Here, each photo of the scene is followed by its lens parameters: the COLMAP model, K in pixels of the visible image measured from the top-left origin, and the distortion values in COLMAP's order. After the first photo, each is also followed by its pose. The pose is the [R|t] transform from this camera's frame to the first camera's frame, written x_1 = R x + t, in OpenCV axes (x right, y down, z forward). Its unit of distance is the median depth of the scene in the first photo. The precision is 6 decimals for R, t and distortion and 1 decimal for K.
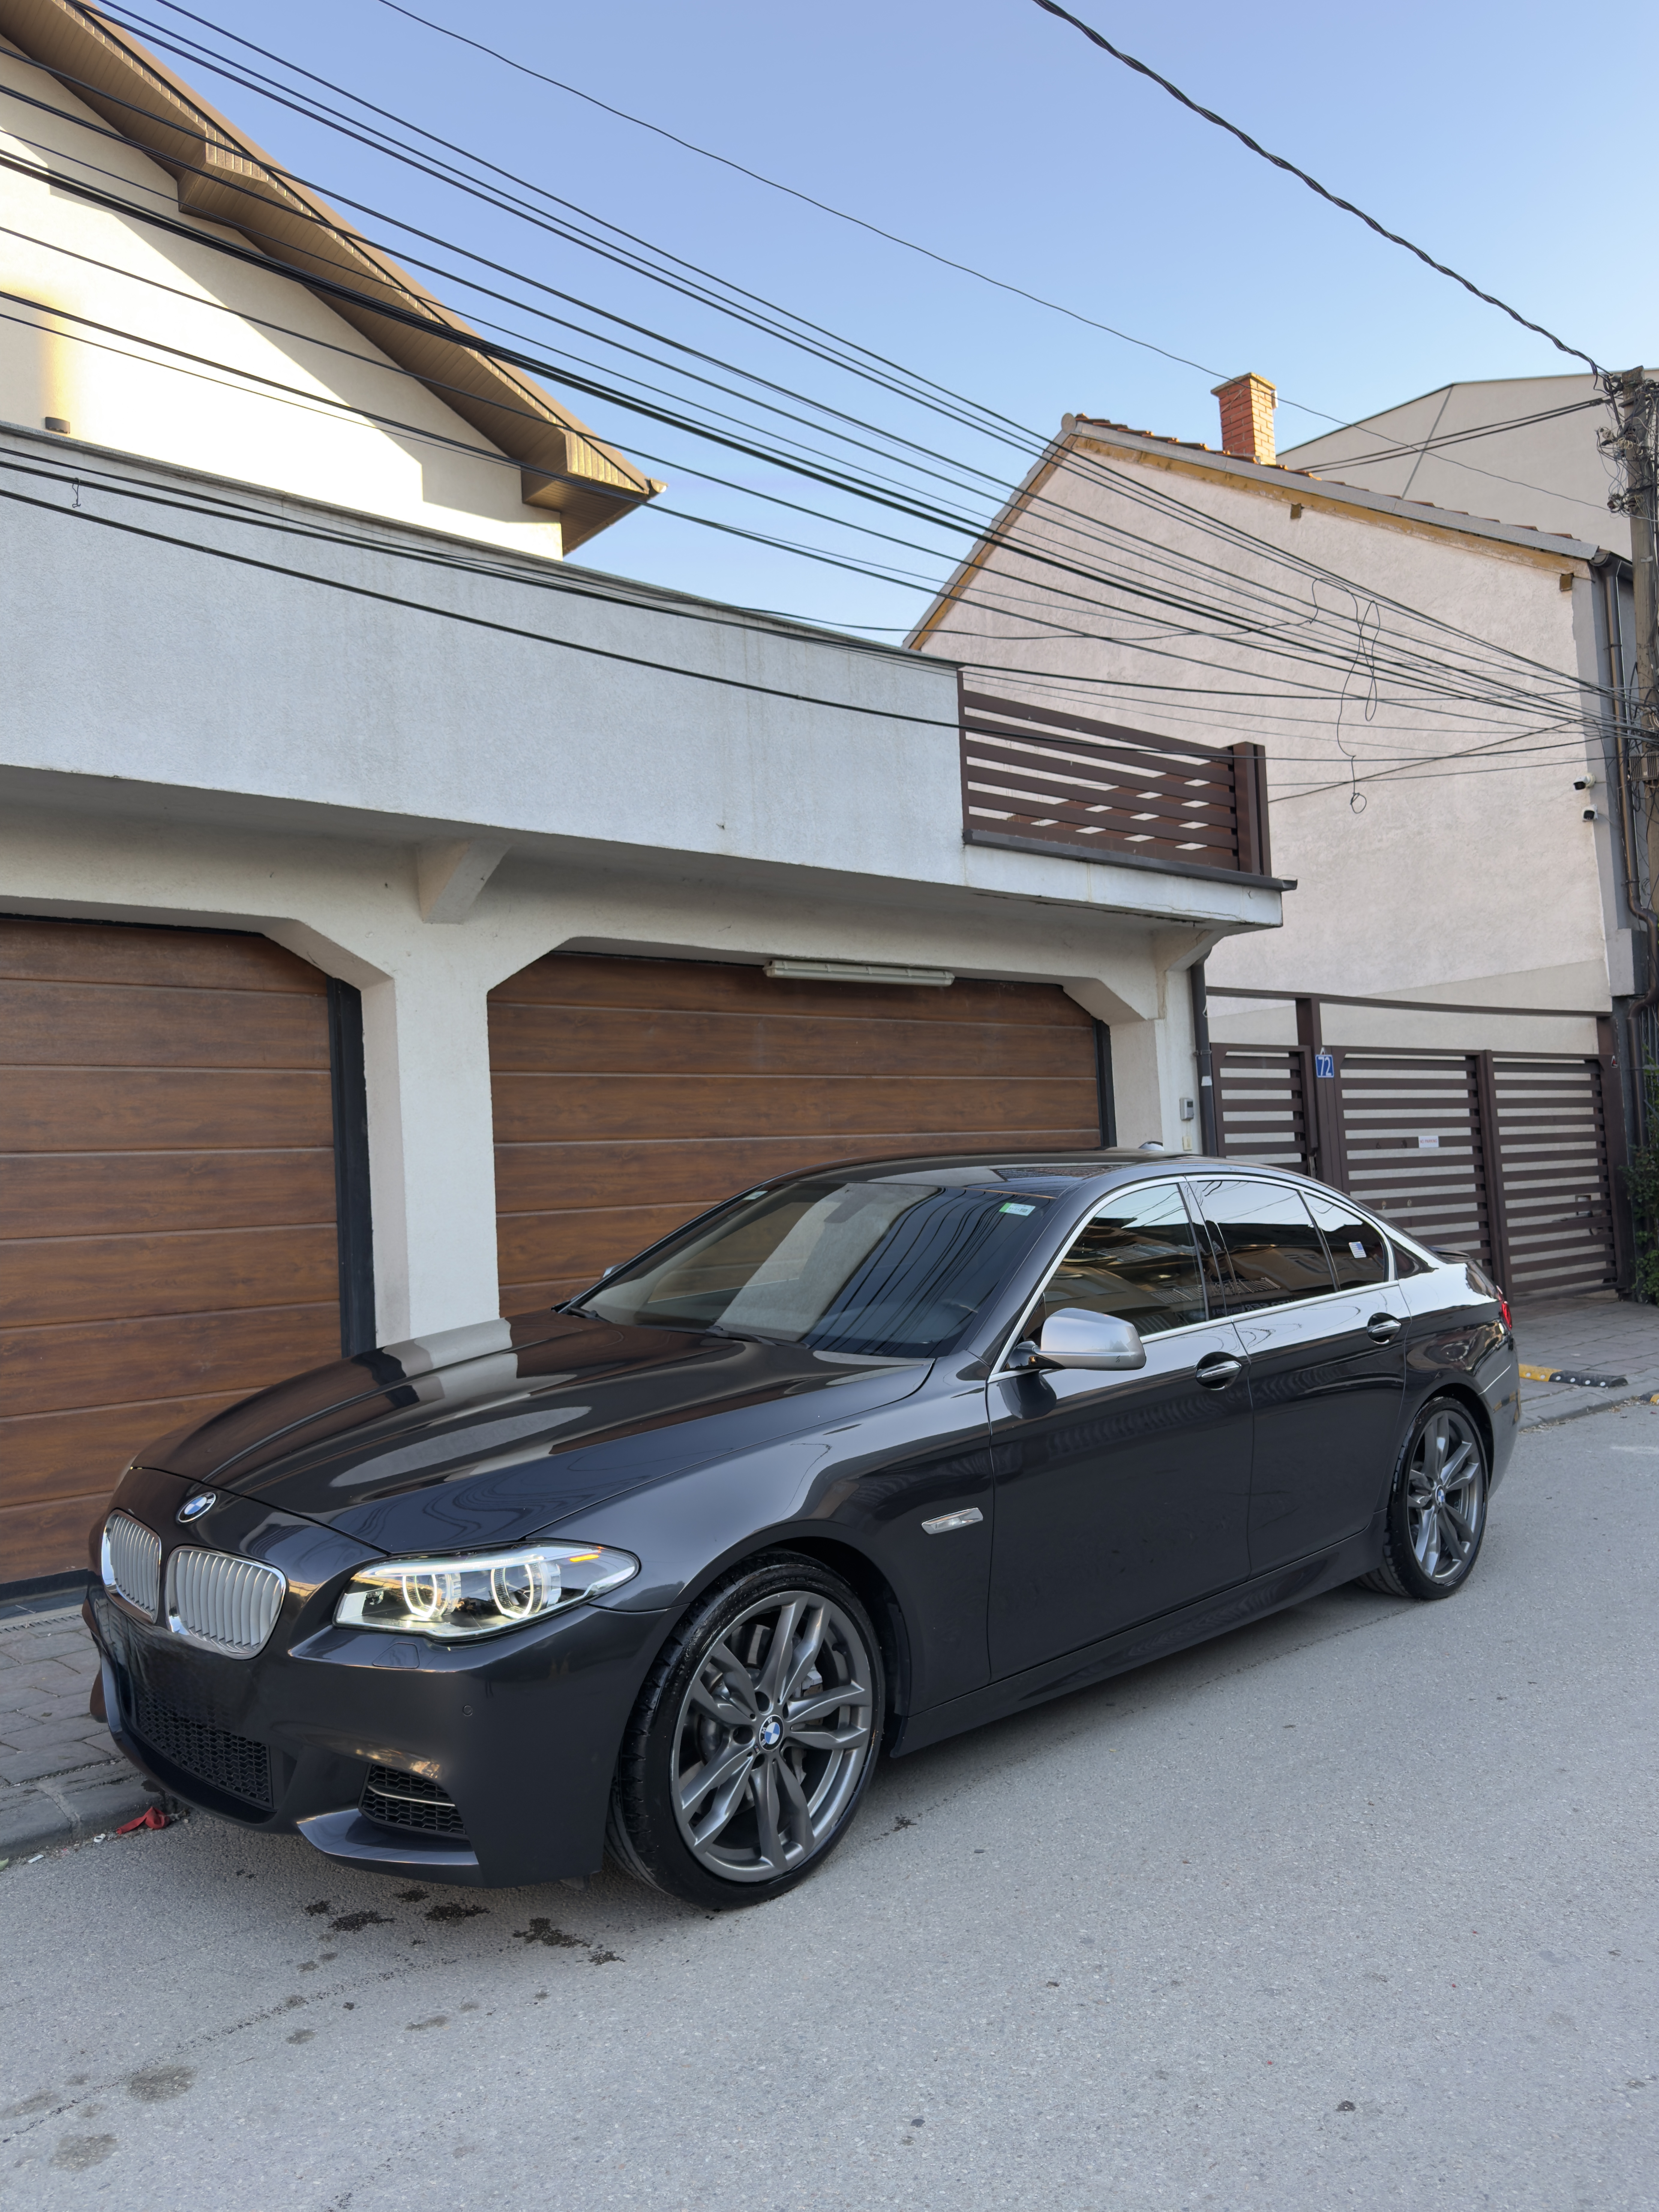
lens RADIAL K [[1681.2, 0, 829.5], [0, 1681.2, 1106.0], [0, 0, 1]] dist [0.114605, -0.146997]
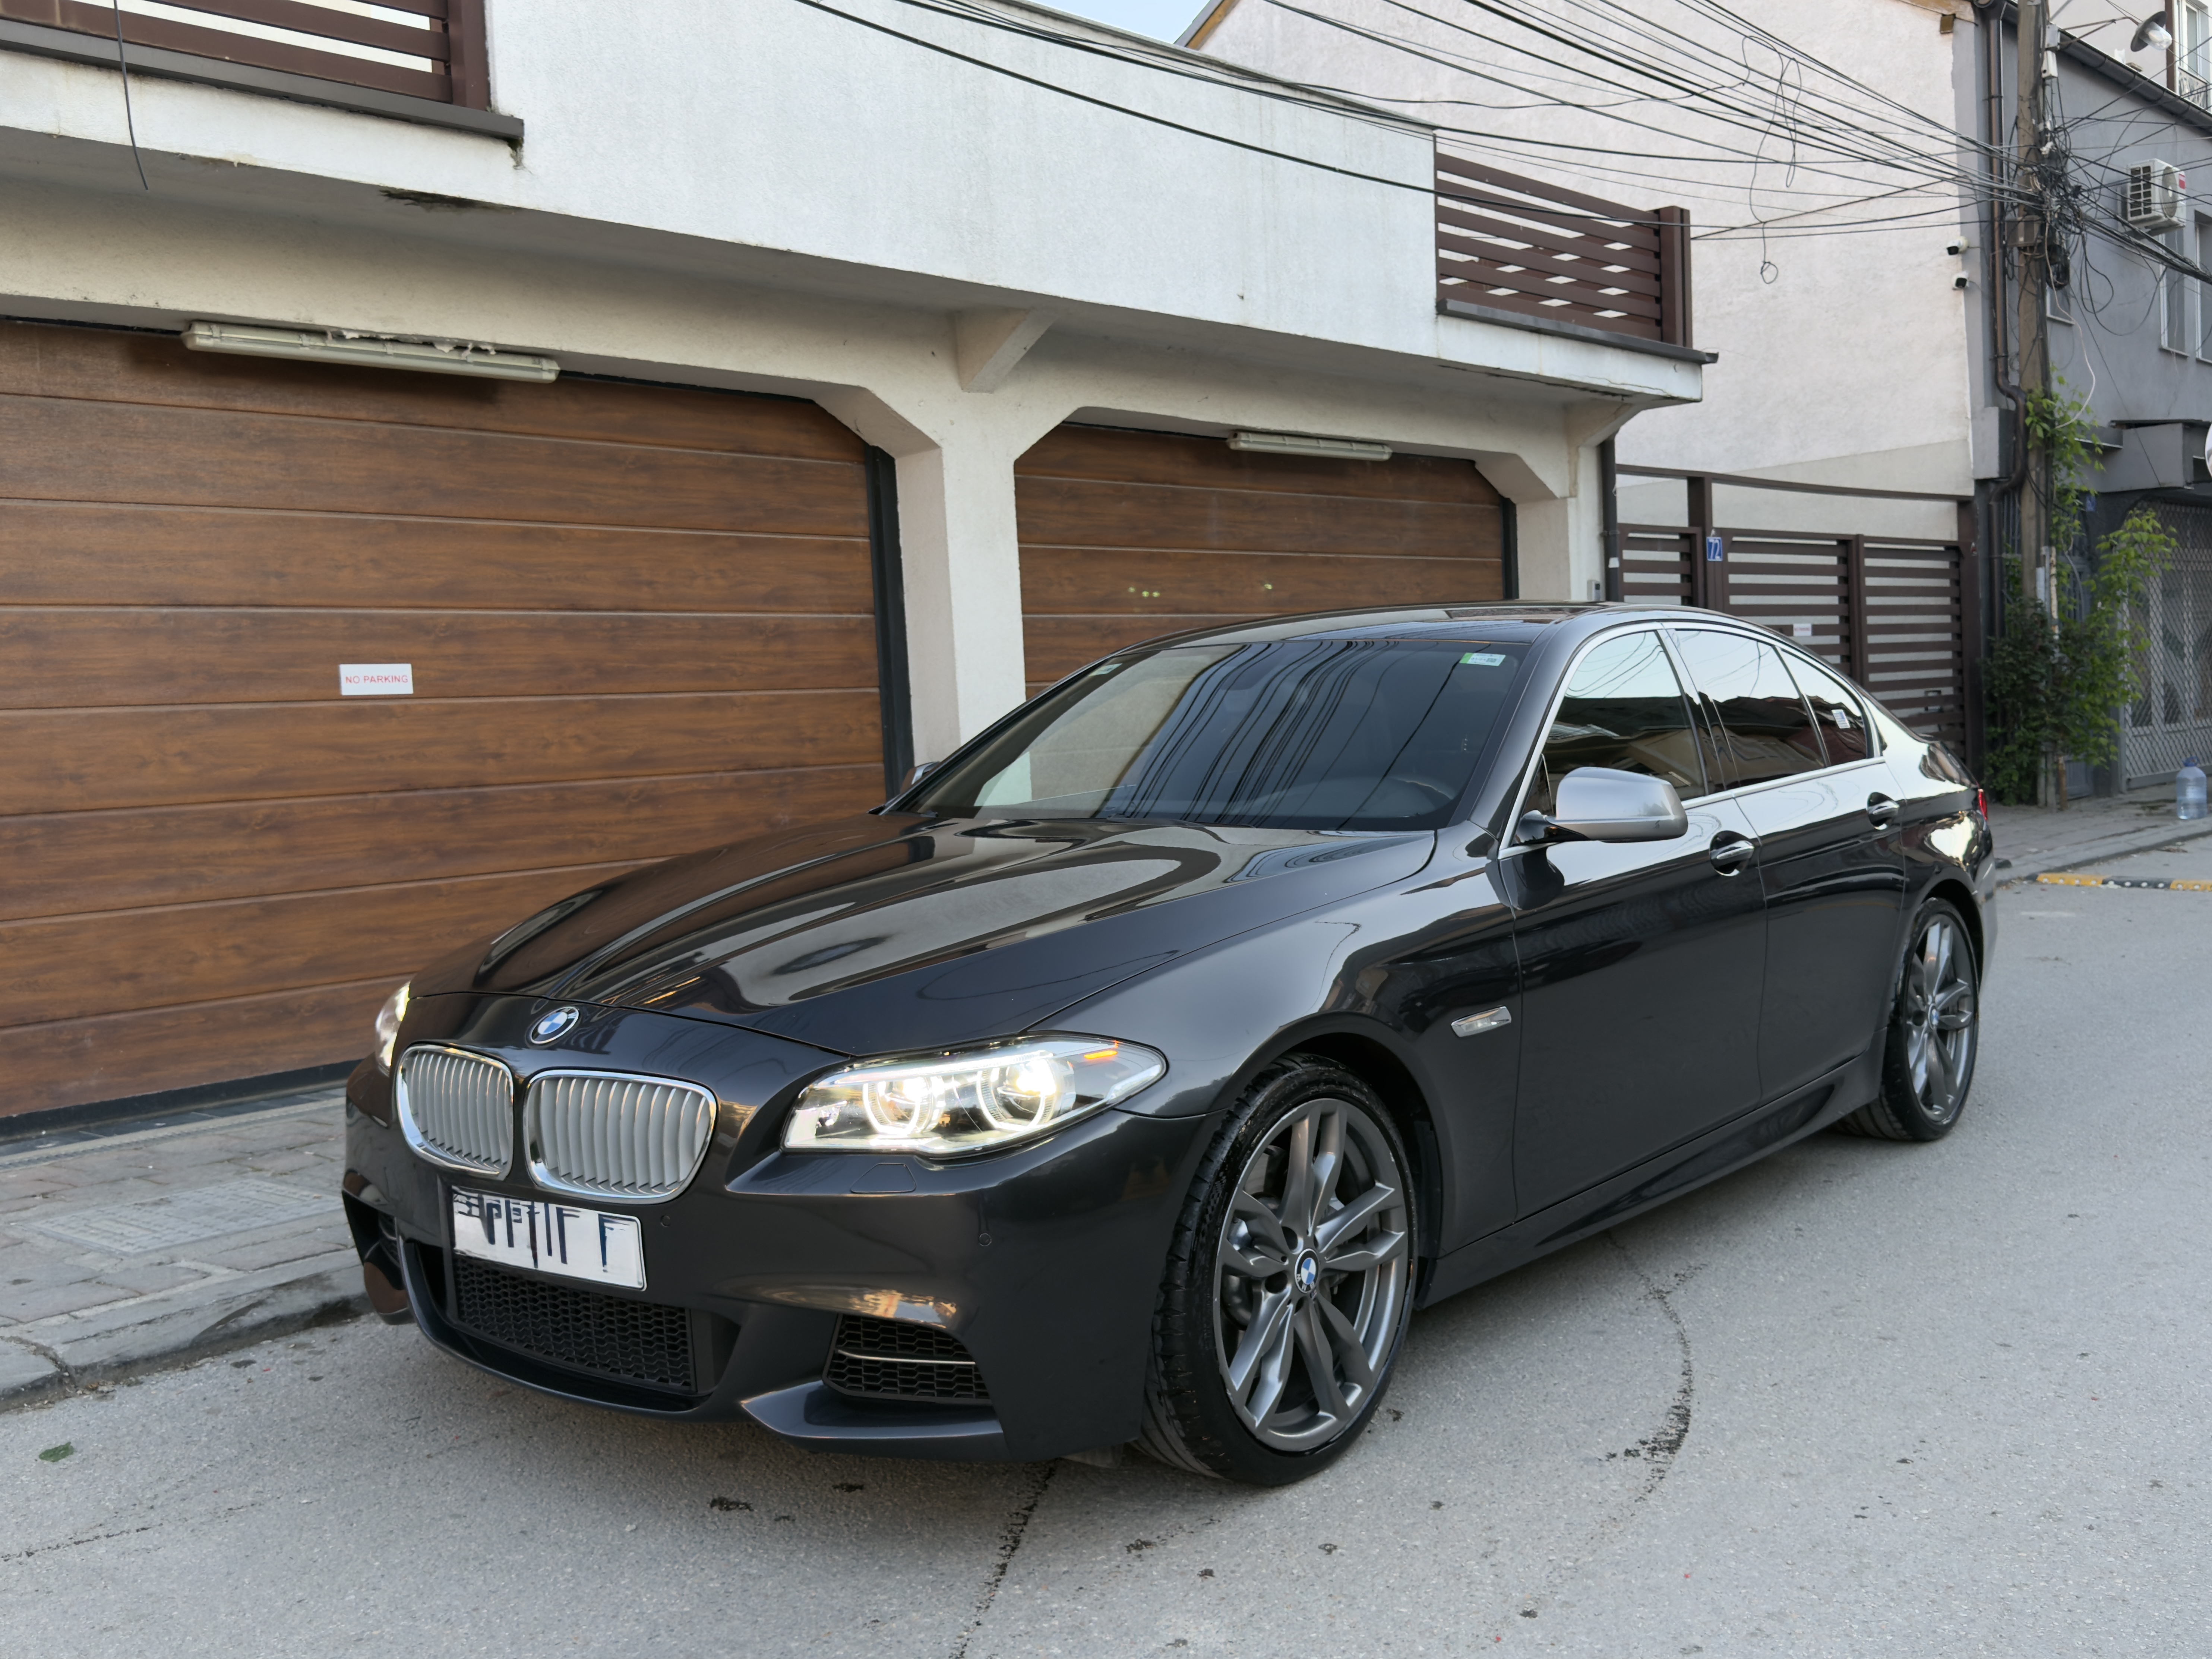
lens RADIAL K [[2093.6, 0, 1073.6], [0, 2093.6, 830.9], [0, 0, 1]] dist [0.152583, -0.298189]
pose [[0.995971, -0.001649, 0.089656, -0.228705], [-0.007605, 0.994675, 0.102784, 0.018736], [-0.089348, -0.103052, 0.990655, -0.227092]]
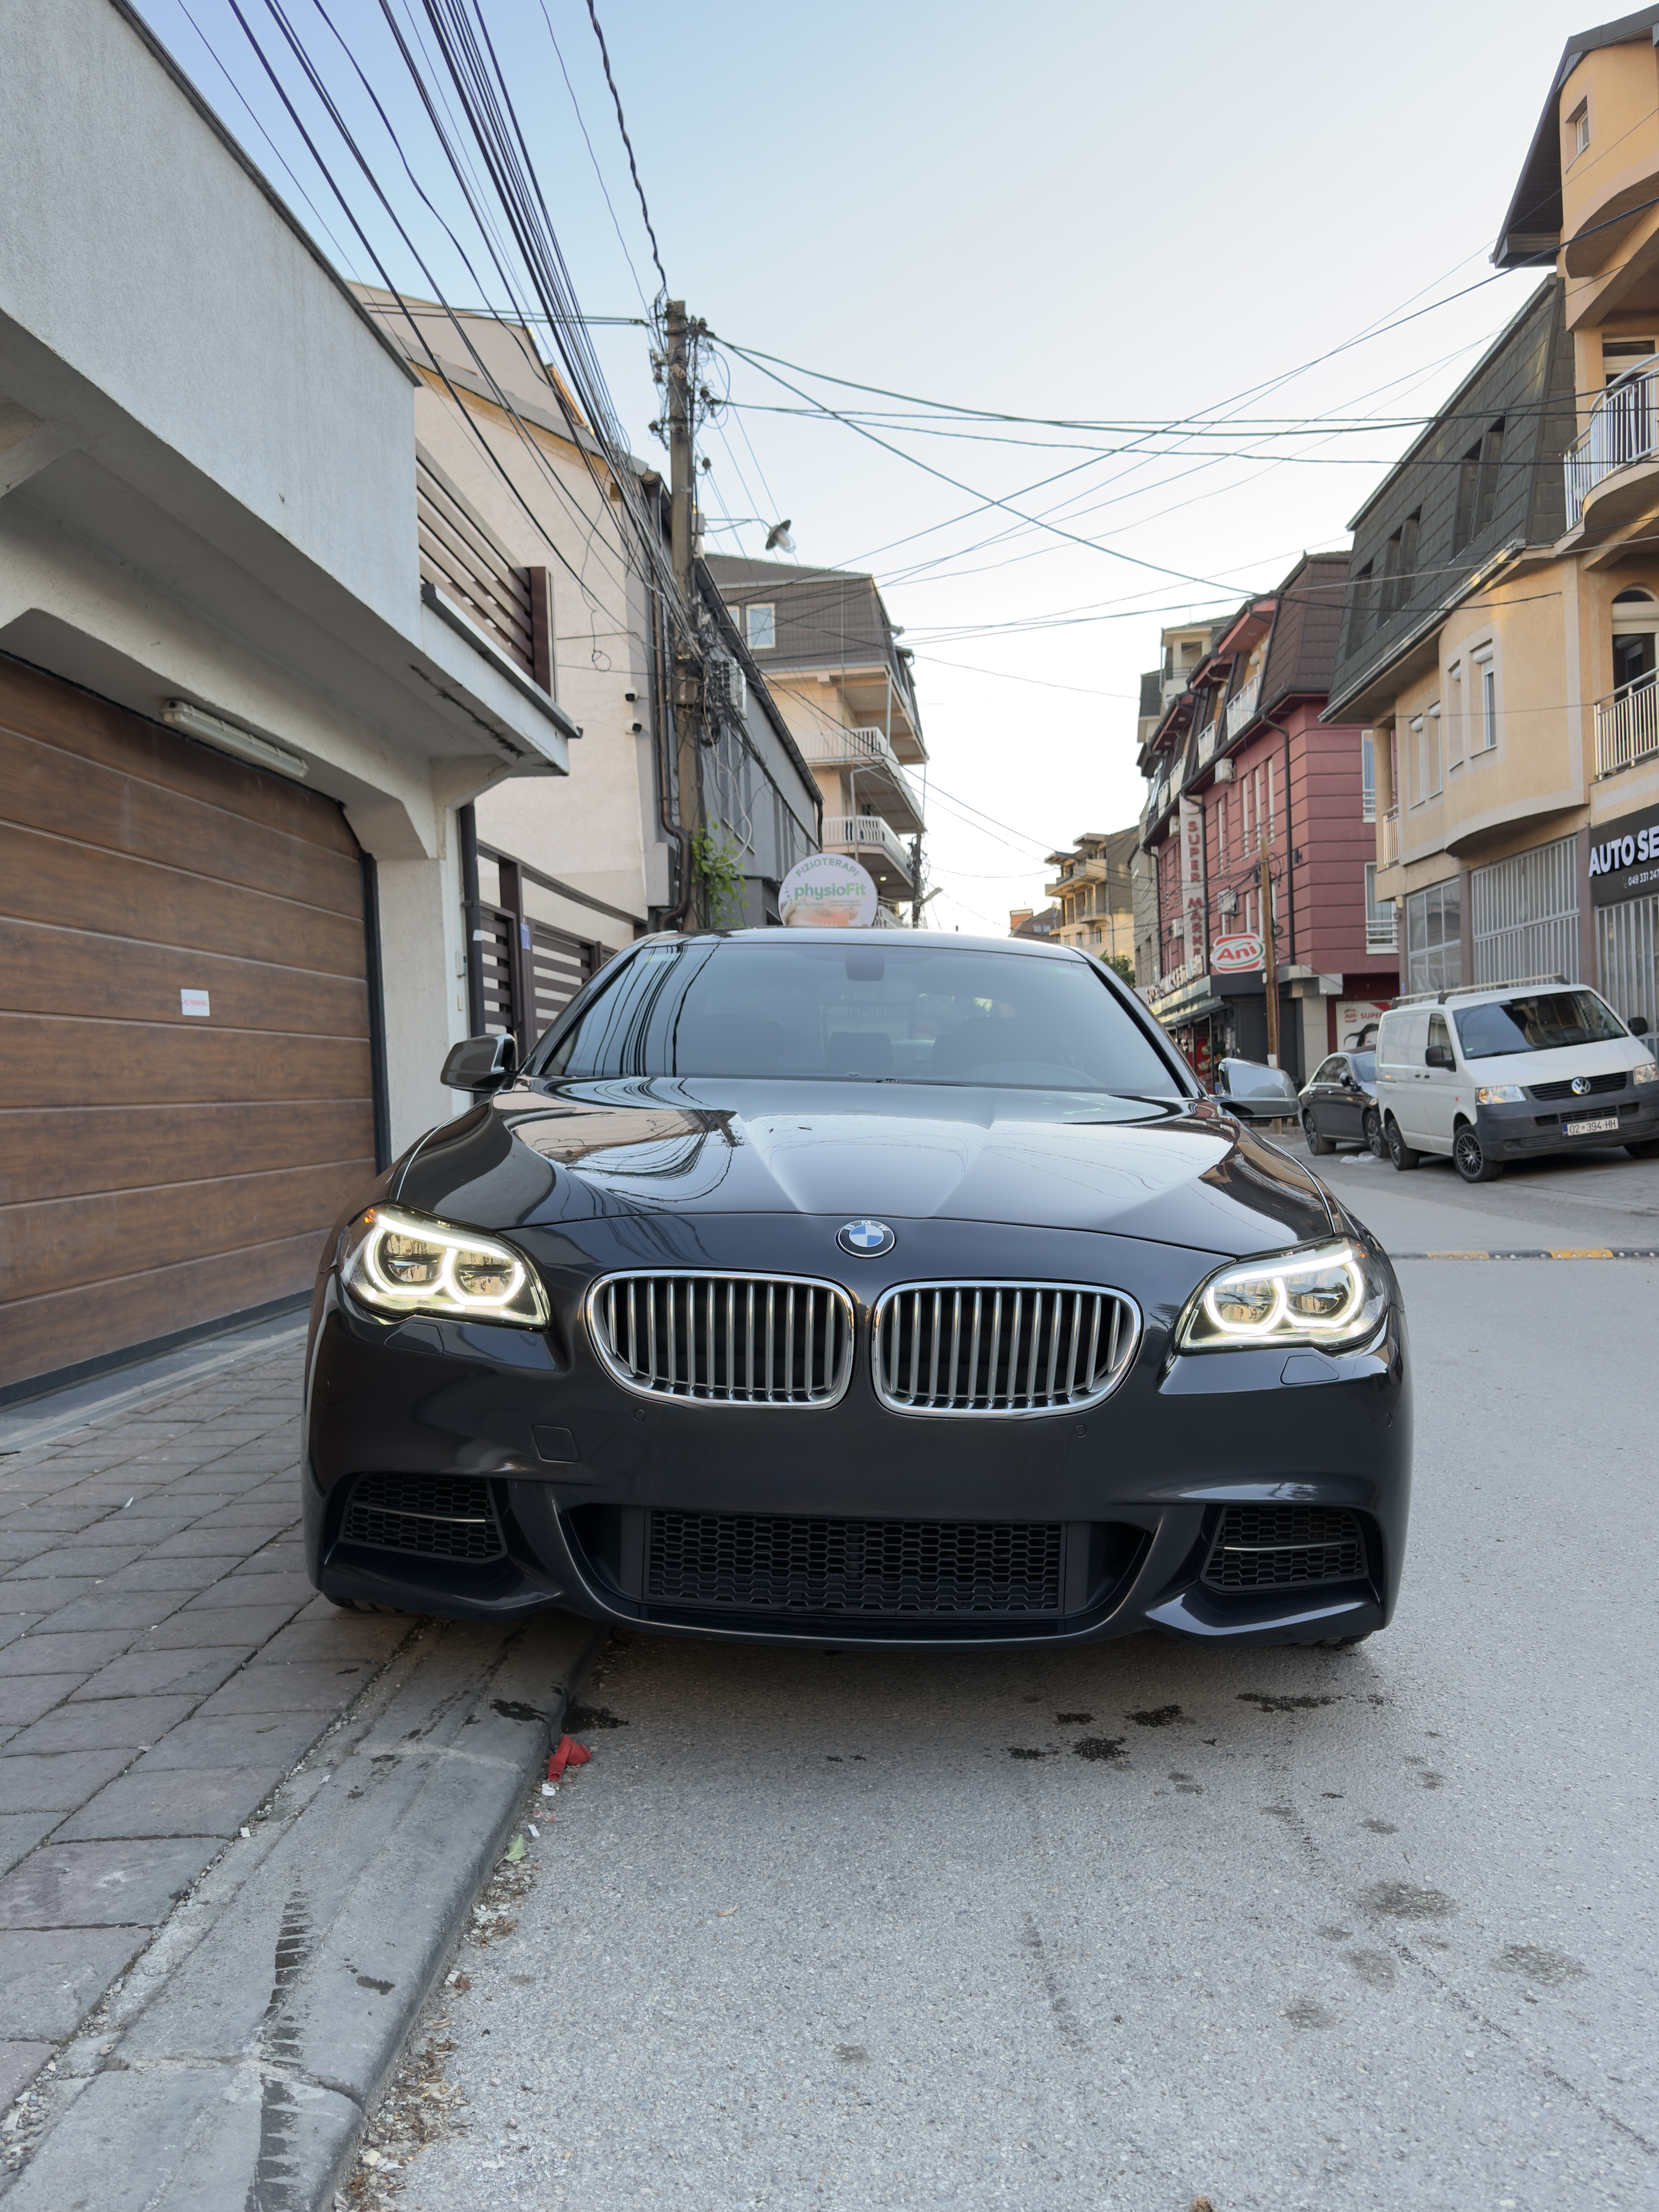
lens RADIAL K [[1791.9, 0, 829.5], [0, 1791.9, 1106.0], [0, 0, 1]] dist [0.198560, -0.434957]
pose [[0.714458, 0.018929, 0.699422, -0.372060], [-0.034868, 0.999355, 0.008571, 0.072307], [-0.698809, -0.030511, 0.714657, 0.199957]]
